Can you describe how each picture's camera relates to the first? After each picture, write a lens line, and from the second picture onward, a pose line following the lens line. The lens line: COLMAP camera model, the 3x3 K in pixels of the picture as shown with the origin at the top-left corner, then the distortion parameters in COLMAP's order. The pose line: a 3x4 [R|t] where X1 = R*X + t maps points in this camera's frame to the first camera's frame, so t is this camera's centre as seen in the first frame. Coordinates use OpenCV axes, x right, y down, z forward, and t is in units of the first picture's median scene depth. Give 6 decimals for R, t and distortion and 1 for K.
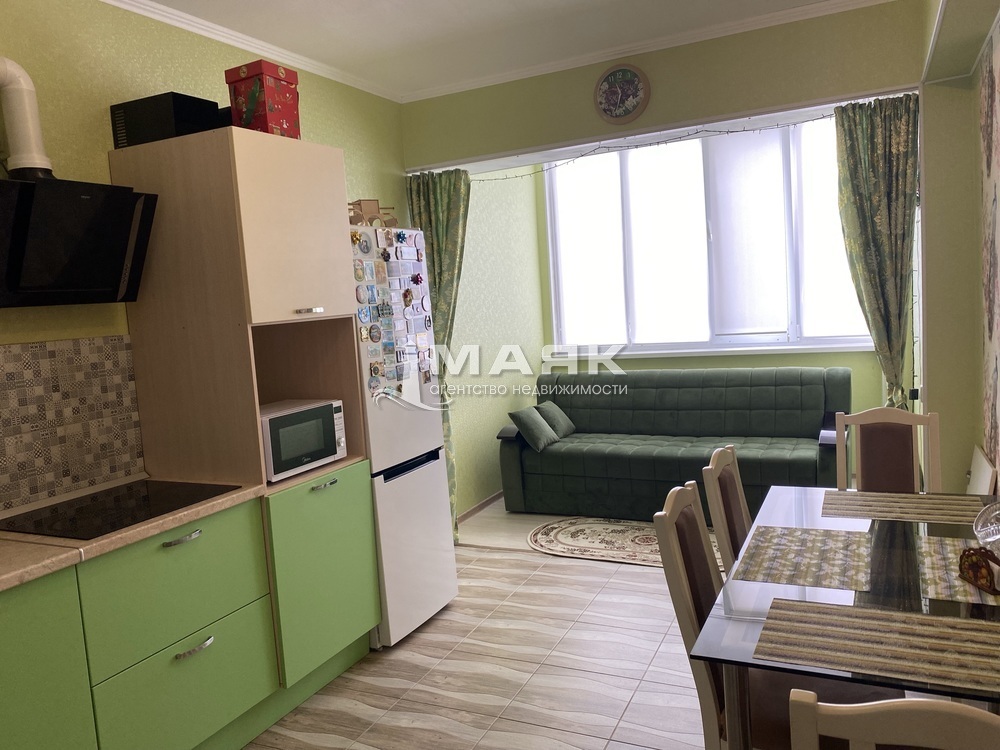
lens RADIAL K [[759.1, 0, 500.0], [0, 759.1, 375.0], [0, 0, 1]] dist [0.006625, 0.002501]
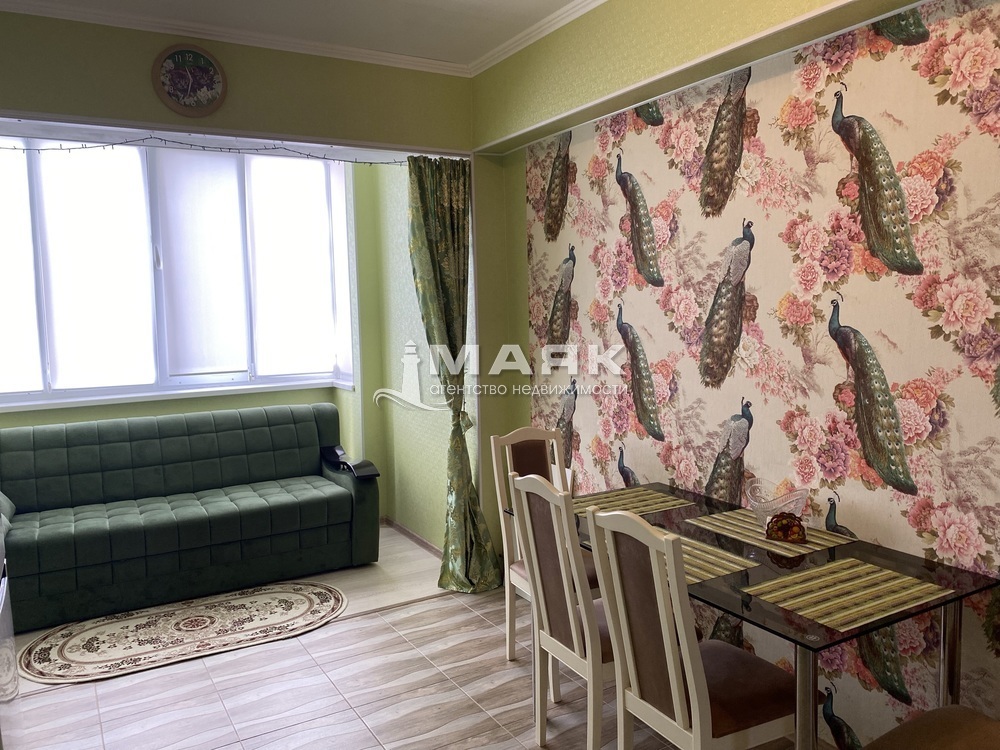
lens RADIAL K [[766.0, 0, 500.0], [0, 766.0, 375.0], [0, 0, 1]] dist [0.044360, -0.002721]
pose [[0.571619, -0.019479, 0.820288, -0.302582], [0.068540, 0.997358, -0.024078, -0.007793], [-0.817652, 0.069986, 0.571444, 0.236307]]
